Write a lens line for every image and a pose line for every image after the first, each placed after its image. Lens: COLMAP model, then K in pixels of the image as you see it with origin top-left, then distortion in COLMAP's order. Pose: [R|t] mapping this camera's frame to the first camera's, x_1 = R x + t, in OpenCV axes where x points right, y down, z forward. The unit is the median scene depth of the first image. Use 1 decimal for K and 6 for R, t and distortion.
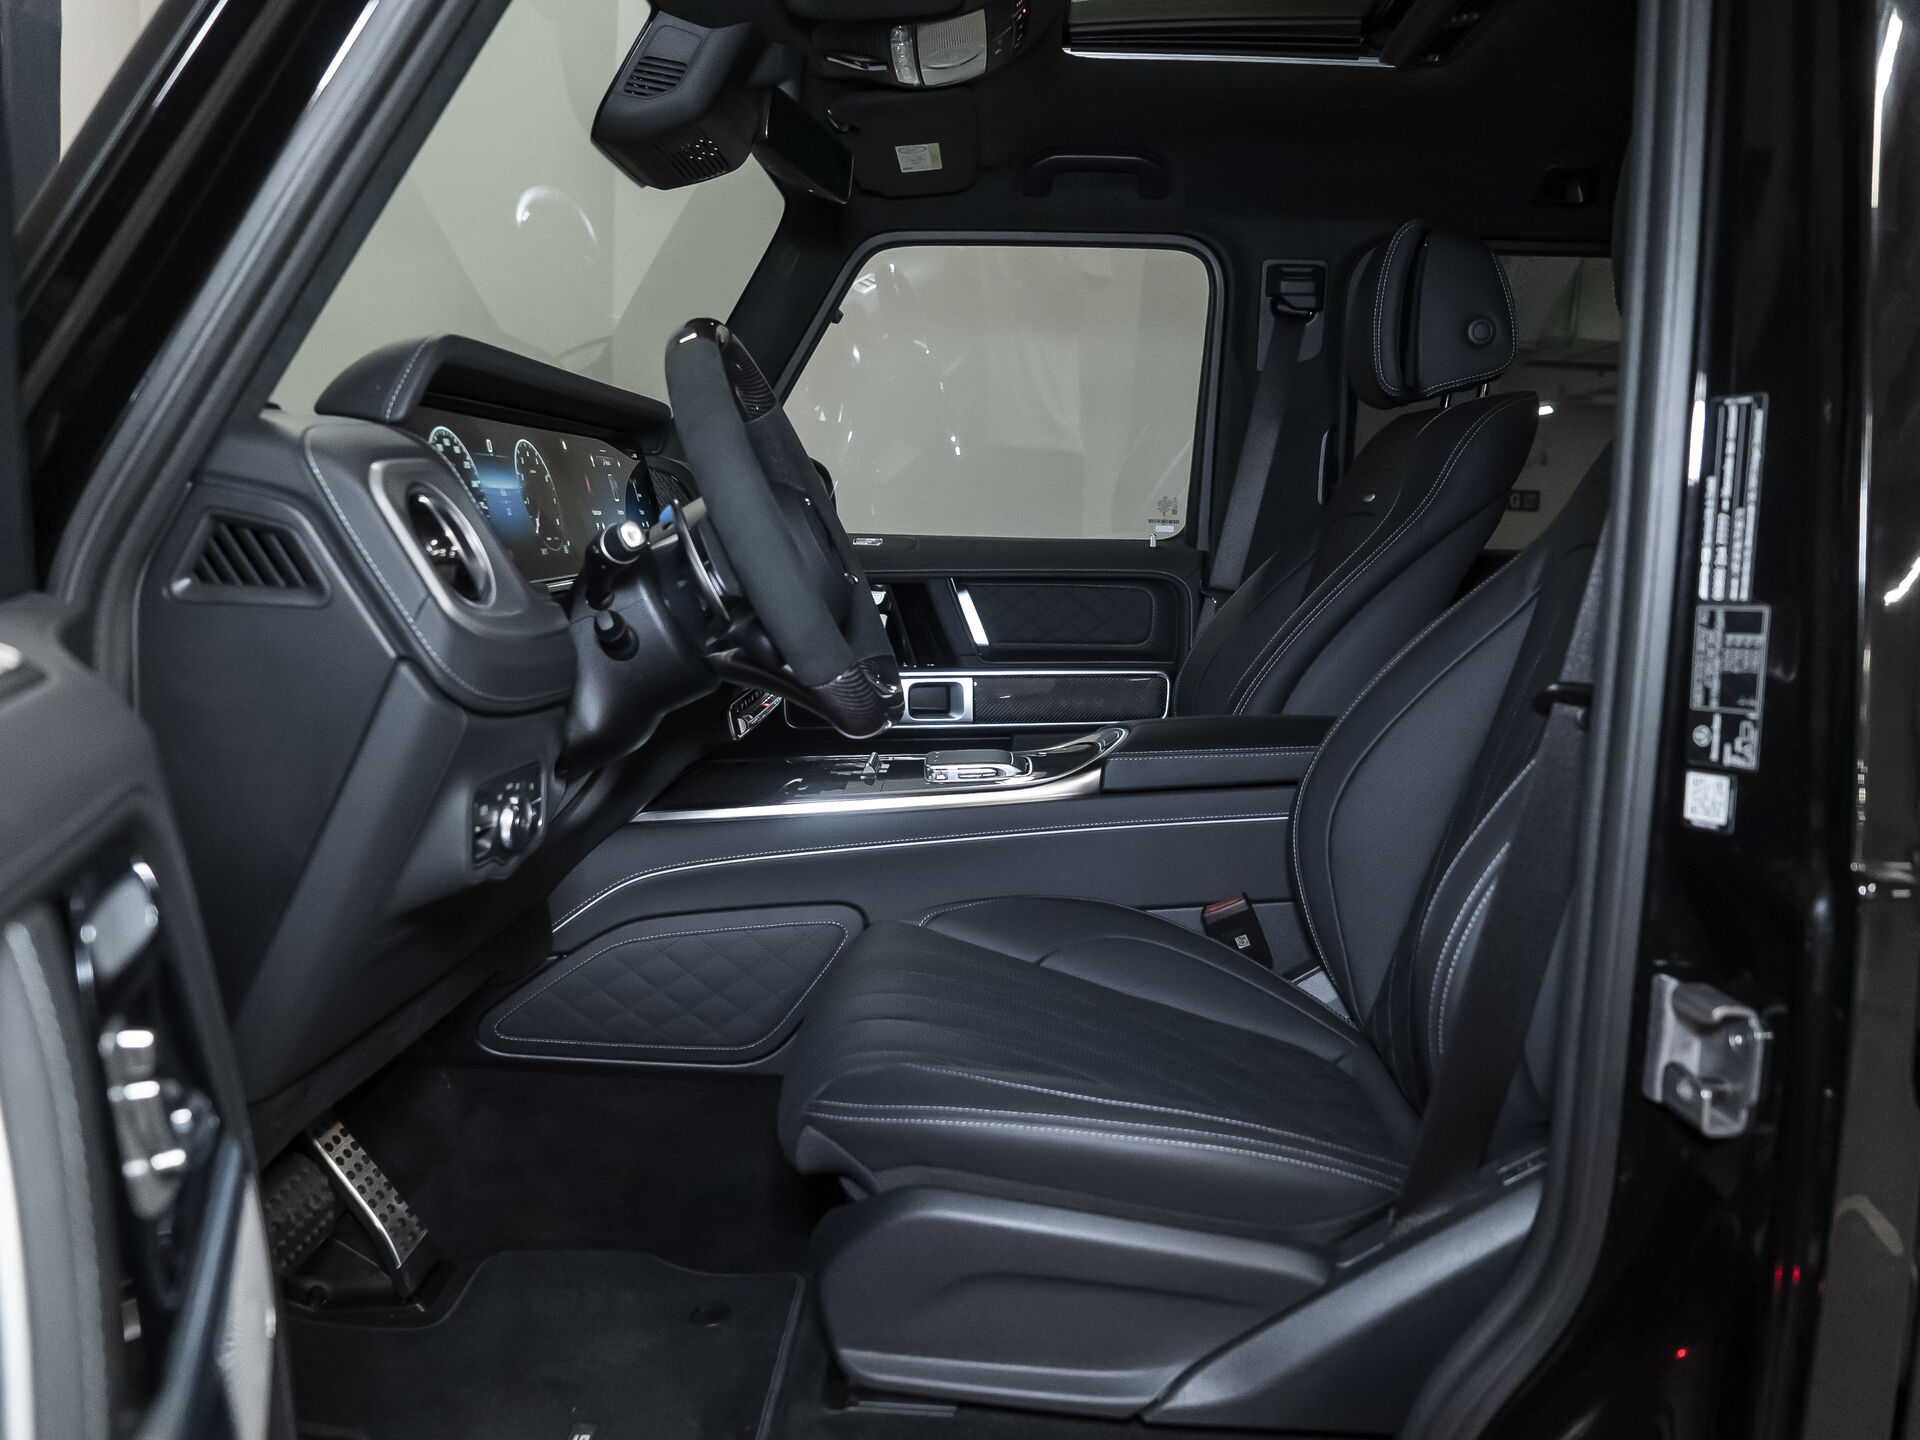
lens RADIAL K [[1472.1, 0, 930.7], [0, 1472.1, 720.4], [0, 0, 1]] dist [-0.017288, 0.005804]
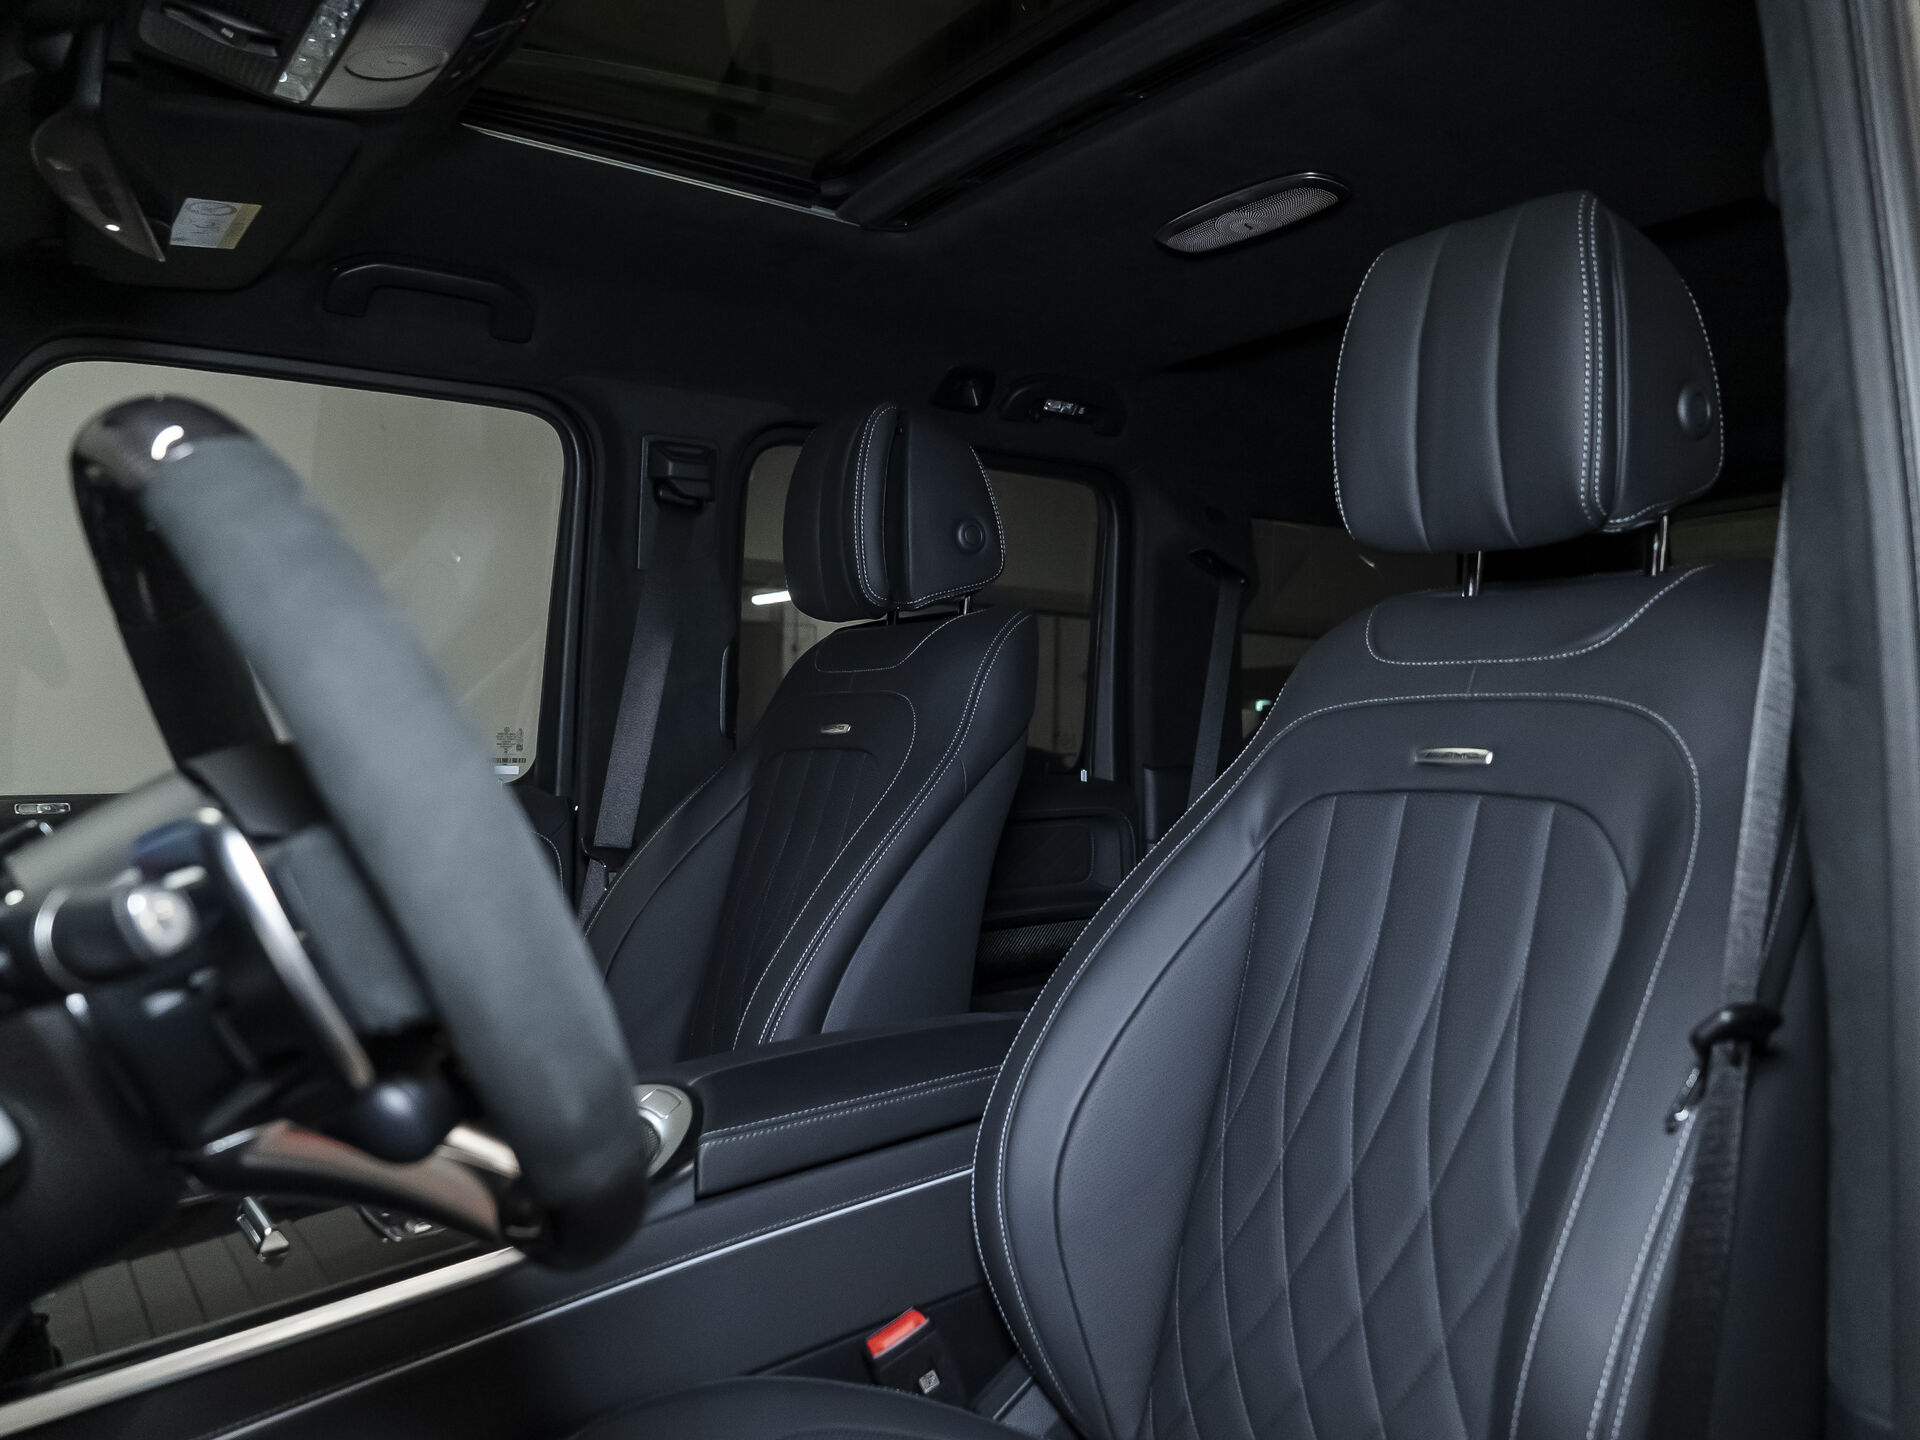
lens RADIAL K [[1472.1, 0, 930.7], [0, 1472.1, 720.4], [0, 0, 1]] dist [-0.017288, 0.005804]
pose [[0.784665, -0.018642, 0.619639, -0.149581], [0.102775, 0.989627, -0.100374, -0.062739], [-0.611341, 0.142444, 0.778442, 0.303211]]
